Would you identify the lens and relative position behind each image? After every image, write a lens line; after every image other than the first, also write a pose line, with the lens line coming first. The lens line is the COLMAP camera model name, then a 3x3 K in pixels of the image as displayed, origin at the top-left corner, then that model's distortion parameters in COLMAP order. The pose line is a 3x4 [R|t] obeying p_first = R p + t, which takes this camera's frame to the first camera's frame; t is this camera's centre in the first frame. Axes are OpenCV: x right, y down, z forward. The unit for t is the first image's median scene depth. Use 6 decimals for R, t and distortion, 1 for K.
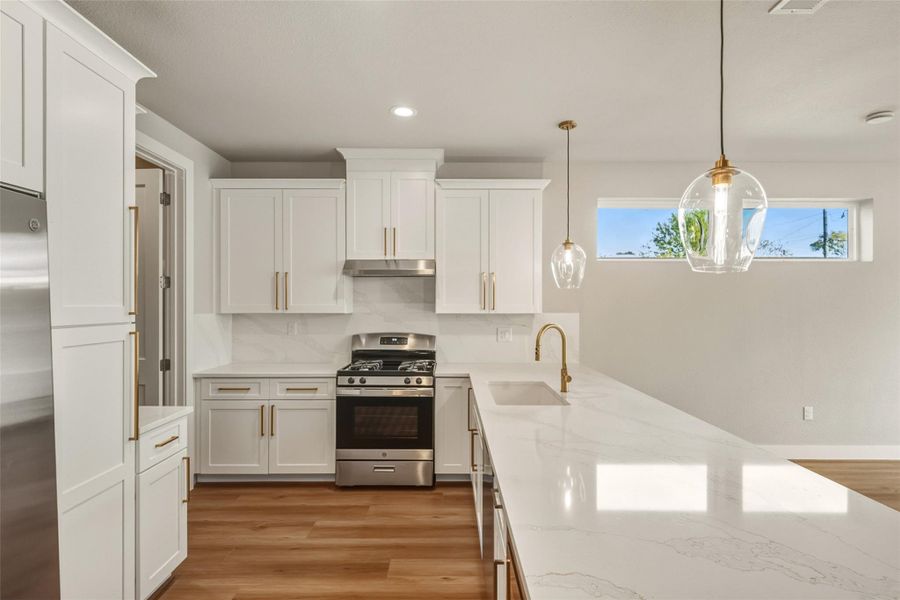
lens RADIAL K [[460.9, 0, 449.9], [0, 460.9, 300.7], [0, 0, 1]] dist [-0.000798, -0.000168]
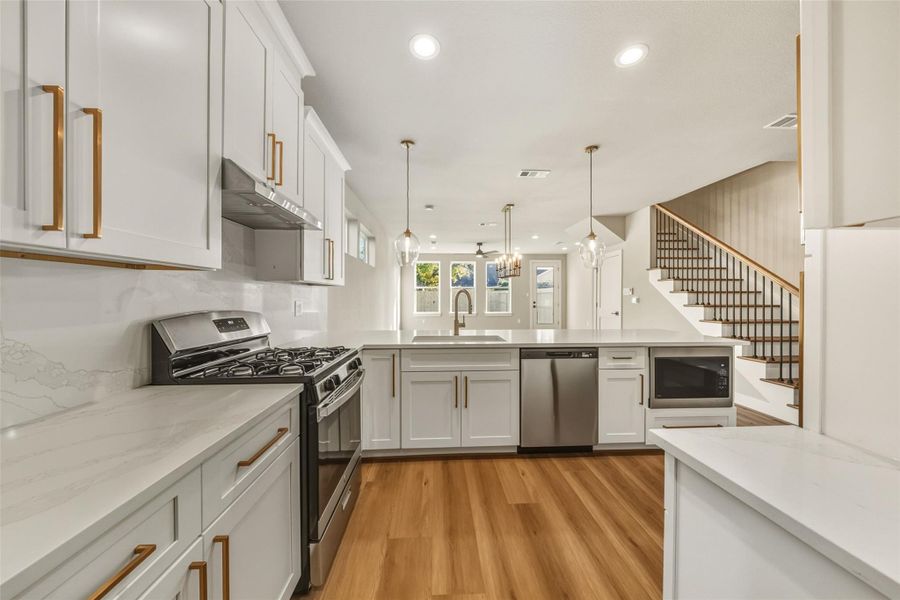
lens RADIAL K [[307.9, 0, 452.6], [0, 307.9, 298.8], [0, 0, 1]] dist [-0.005557, 0.000177]
pose [[-0.053599, -0.005261, 0.998549, -0.745557], [-0.005760, 0.999971, 0.004959, 0.072850], [-0.998546, -0.005486, -0.053628, 1.049637]]
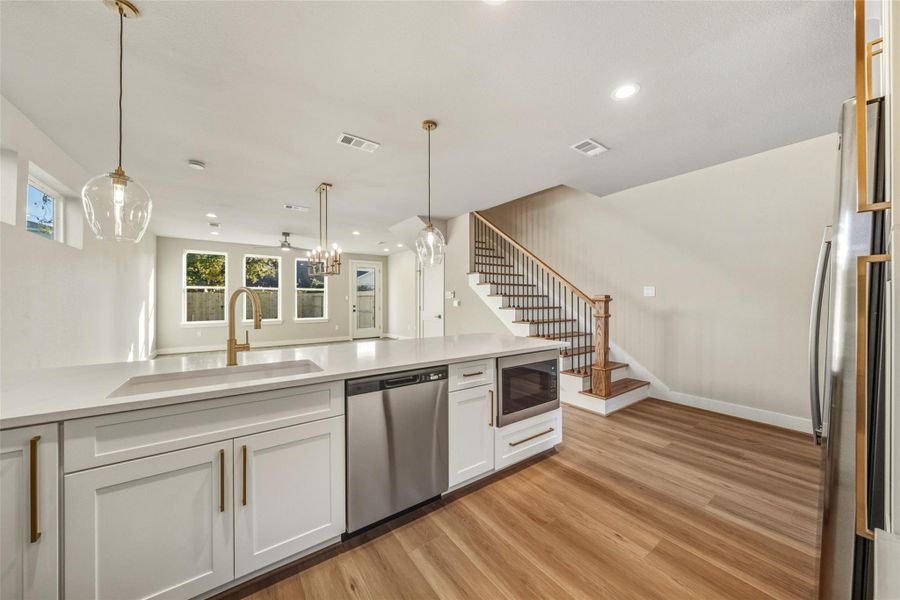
lens RADIAL K [[307.9, 0, 450.6], [0, 307.9, 299.6], [0, 0, 1]] dist [-0.005557, 0.000177]
pose [[-0.584435, 0.002801, 0.811436, -0.469397], [-0.003204, 0.999978, -0.005759, 0.072551], [-0.811434, -0.005965, -0.584413, 0.987794]]
